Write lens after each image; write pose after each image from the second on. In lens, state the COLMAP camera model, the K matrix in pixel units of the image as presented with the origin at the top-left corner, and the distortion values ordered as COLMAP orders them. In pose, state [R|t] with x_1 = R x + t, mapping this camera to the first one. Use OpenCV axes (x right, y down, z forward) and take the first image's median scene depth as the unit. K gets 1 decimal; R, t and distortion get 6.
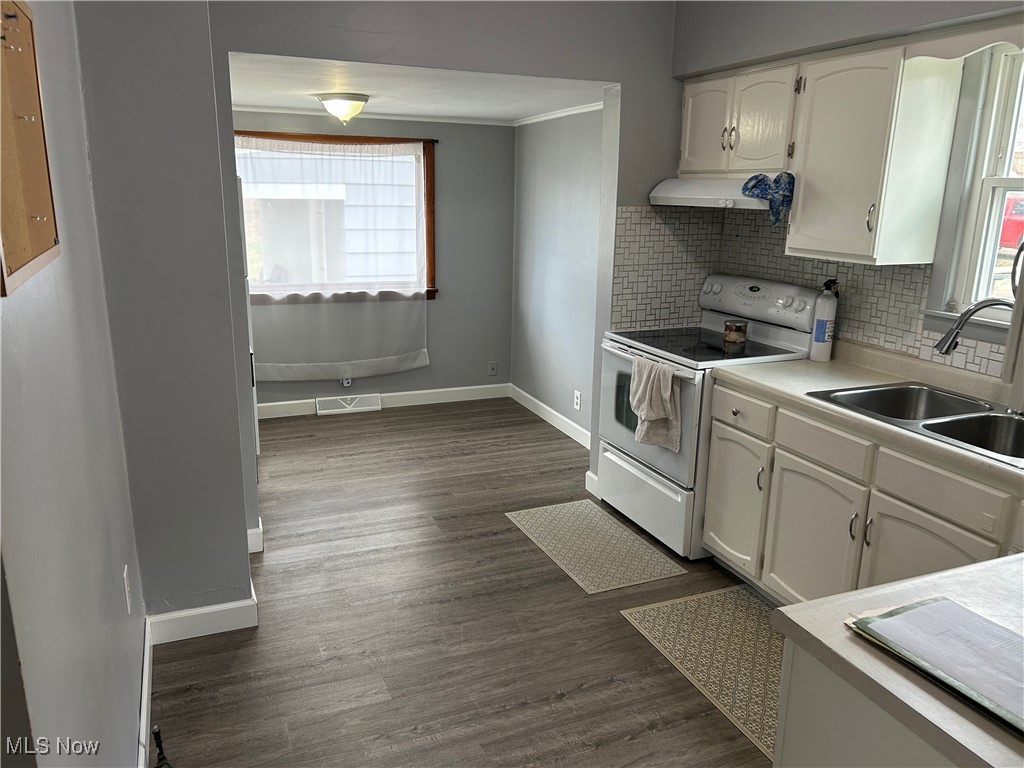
lens RADIAL K [[780.6, 0, 511.4], [0, 780.6, 392.1], [0, 0, 1]] dist [0.035172, 0.004181]
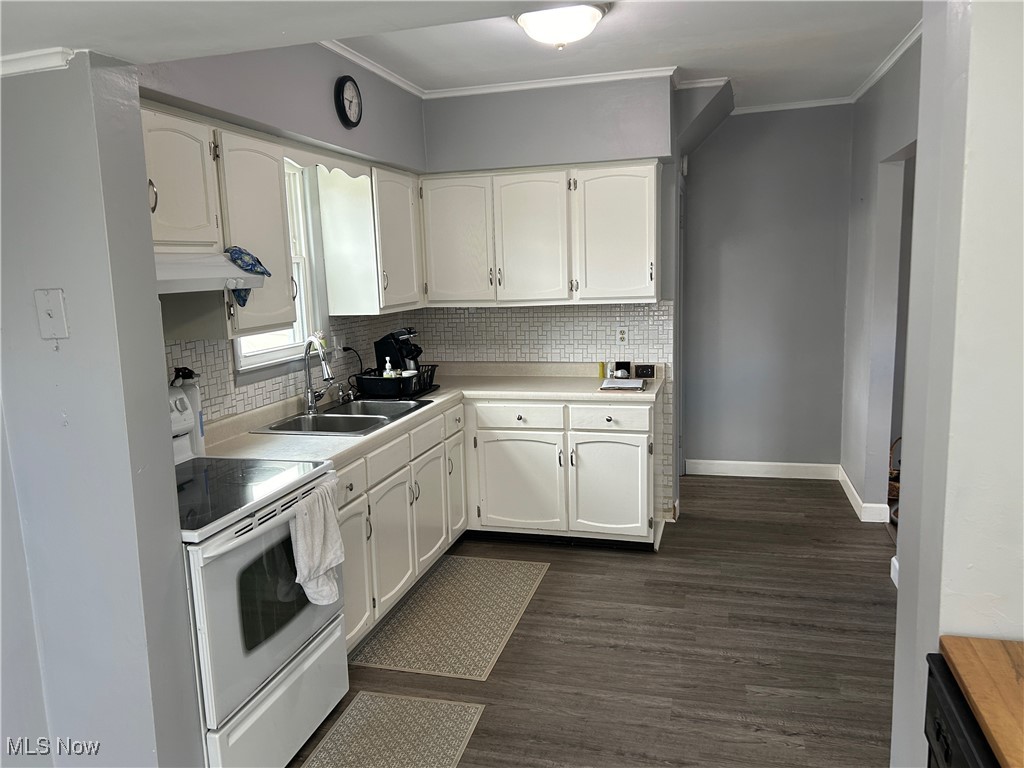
lens RADIAL K [[780.6, 0, 507.2], [0, 780.6, 376.0], [0, 0, 1]] dist [0.035172, 0.004181]
pose [[-0.789296, -0.074105, 0.609524, -0.469075], [0.181008, 0.920493, 0.346308, -0.419381], [-0.586726, 0.383668, -0.713128, 1.592594]]
